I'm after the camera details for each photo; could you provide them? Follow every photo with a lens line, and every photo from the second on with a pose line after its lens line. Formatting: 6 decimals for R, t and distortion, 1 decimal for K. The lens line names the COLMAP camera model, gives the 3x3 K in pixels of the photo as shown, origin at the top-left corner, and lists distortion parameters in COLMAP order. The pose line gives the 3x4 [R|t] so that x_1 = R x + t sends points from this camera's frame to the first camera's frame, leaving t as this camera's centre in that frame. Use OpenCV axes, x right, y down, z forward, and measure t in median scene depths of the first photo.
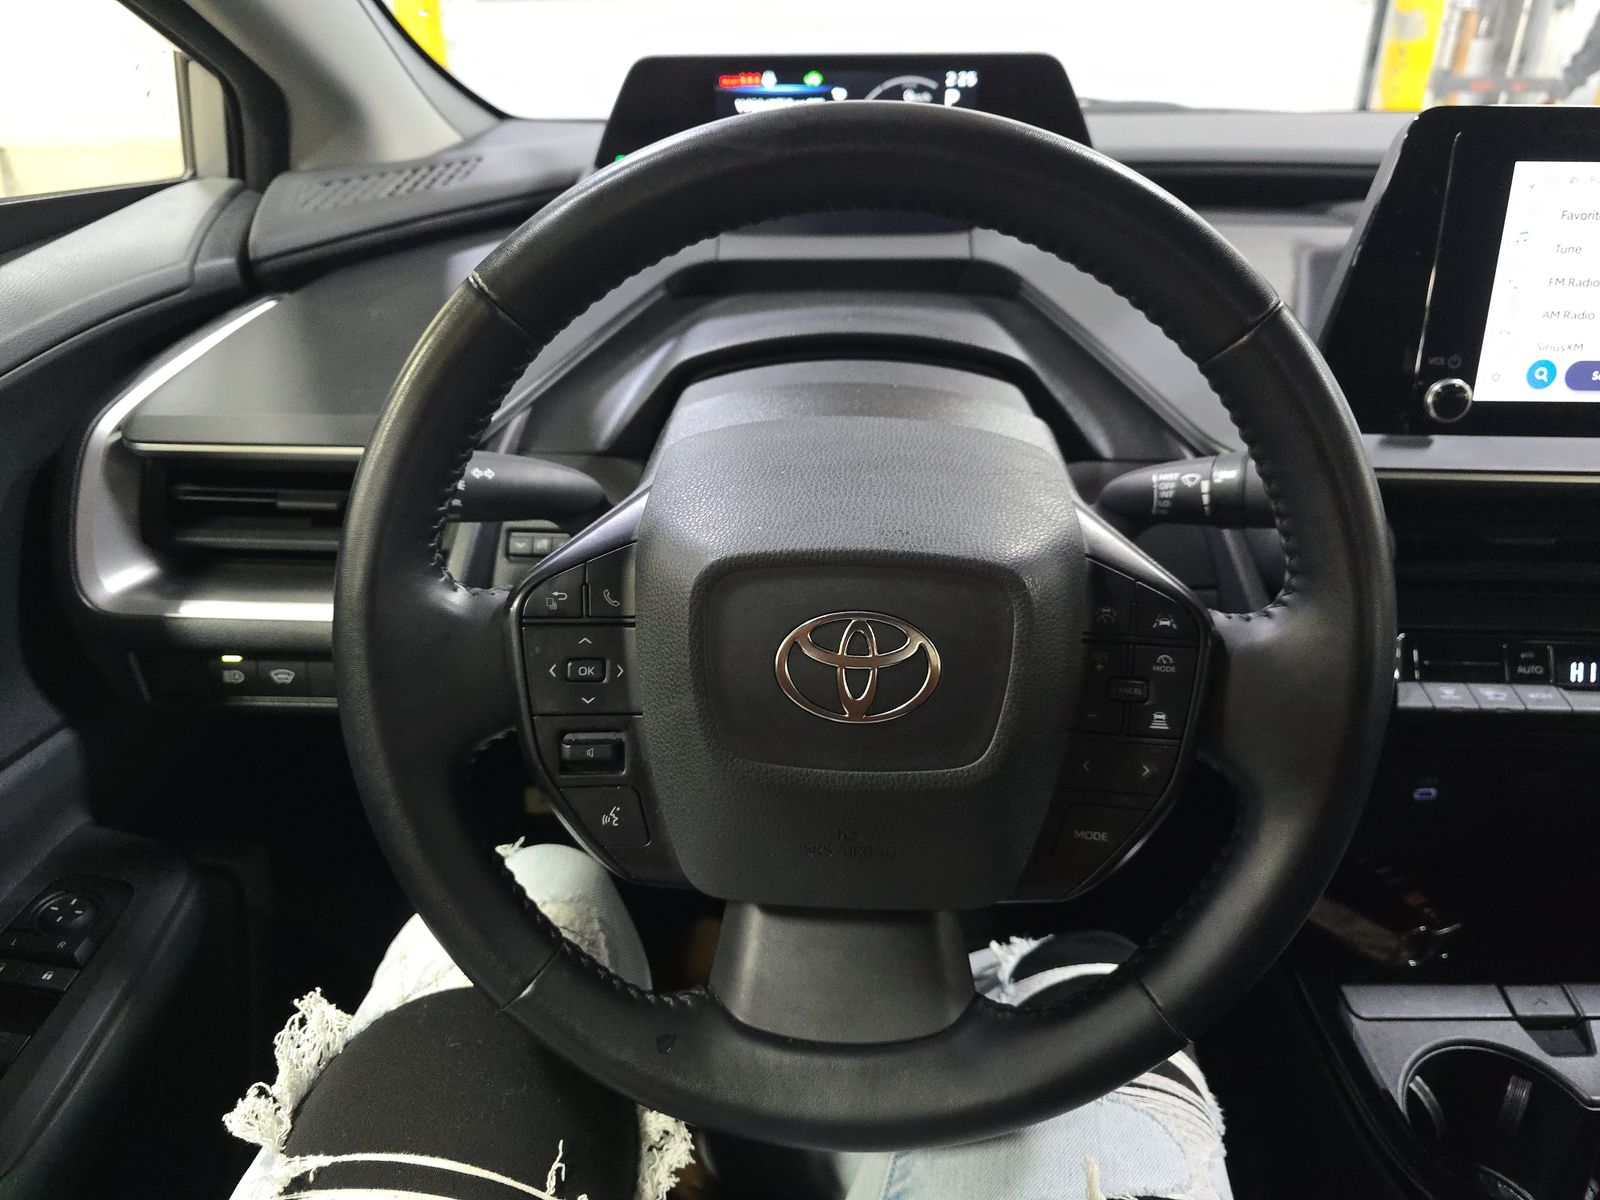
lens RADIAL K [[1142.0, 0, 800.0], [0, 1142.0, 600.0], [0, 0, 1]] dist [-0.005727, -0.003282]
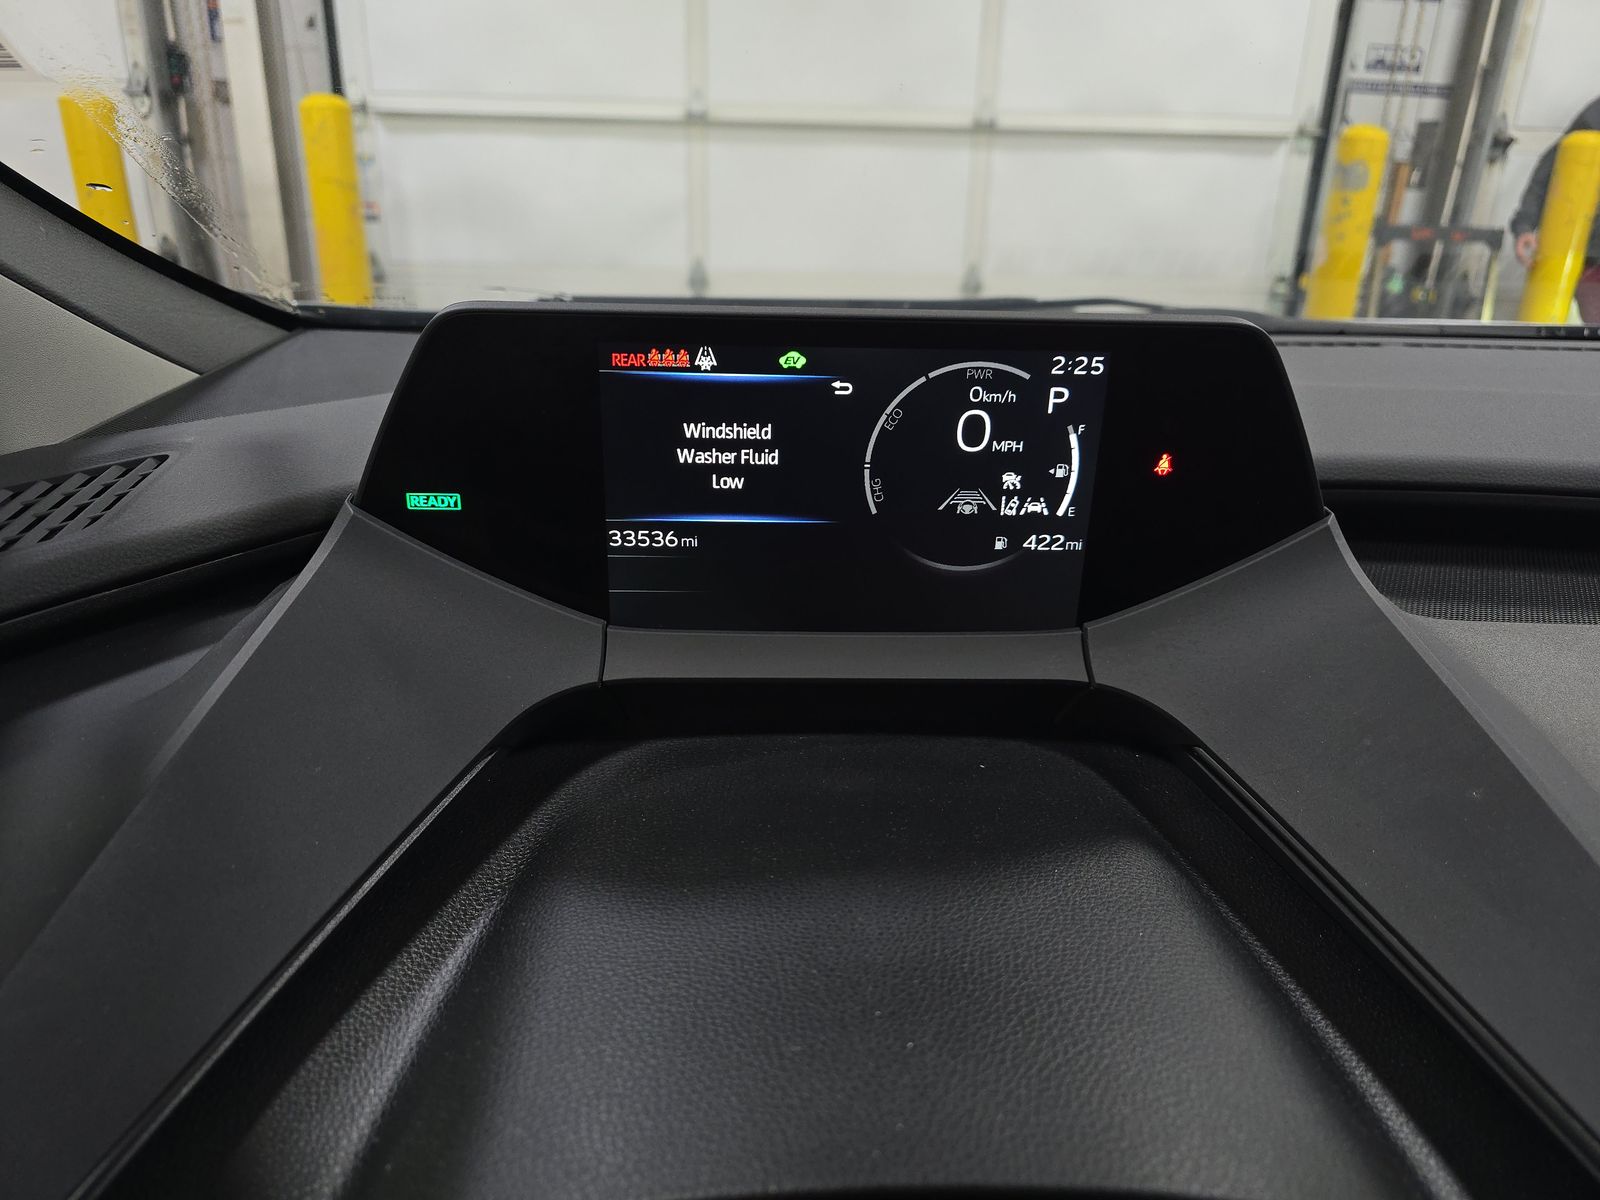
lens RADIAL K [[1110.4, 0, 800.0], [0, 1110.4, 600.0], [0, 0, 1]] dist [0.070317, -0.074666]
pose [[0.998161, 0.008923, 0.059965, -0.017388], [-0.003635, 0.996139, -0.087710, -0.367508], [-0.060516, 0.087331, 0.994340, 0.615097]]
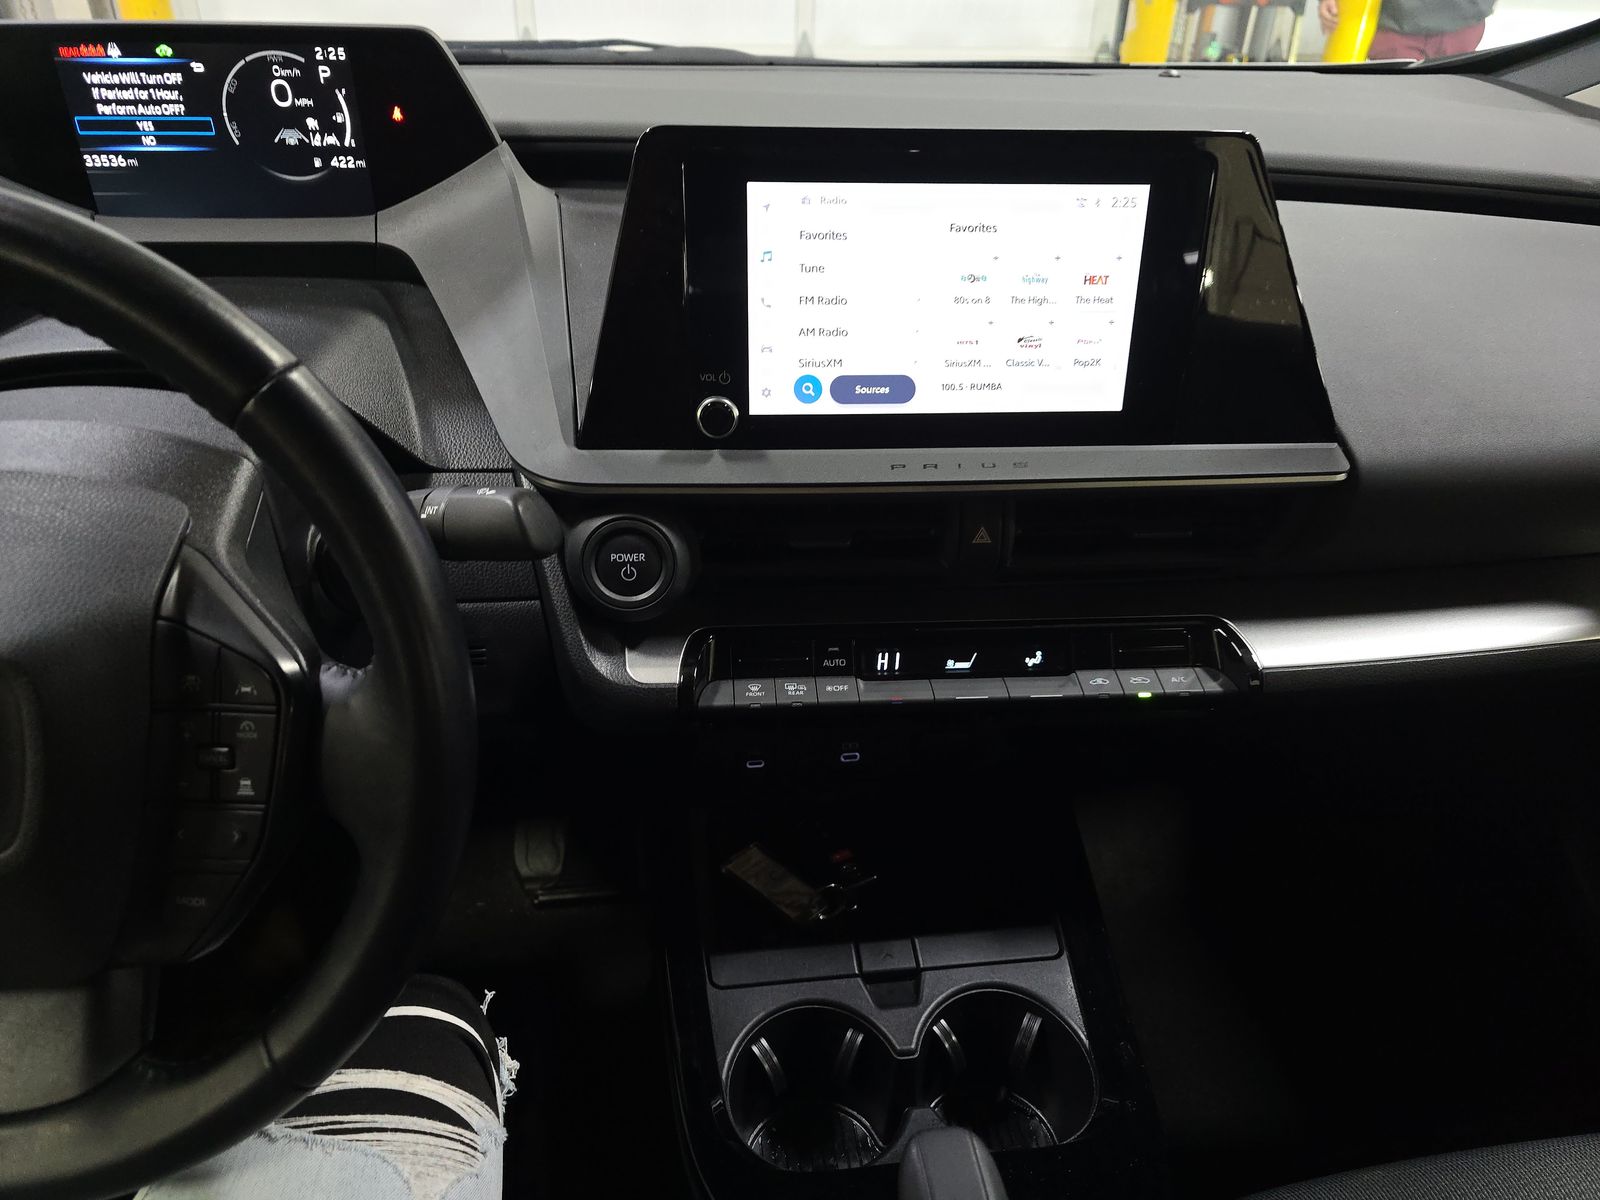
lens RADIAL K [[1110.4, 0, 800.0], [0, 1110.4, 600.0], [0, 0, 1]] dist [0.070317, -0.074666]
pose [[0.989622, -0.045456, 0.136317, 0.456324], [0.034002, 0.995783, 0.085208, -0.085275], [-0.139616, -0.079689, 0.986994, -0.020968]]
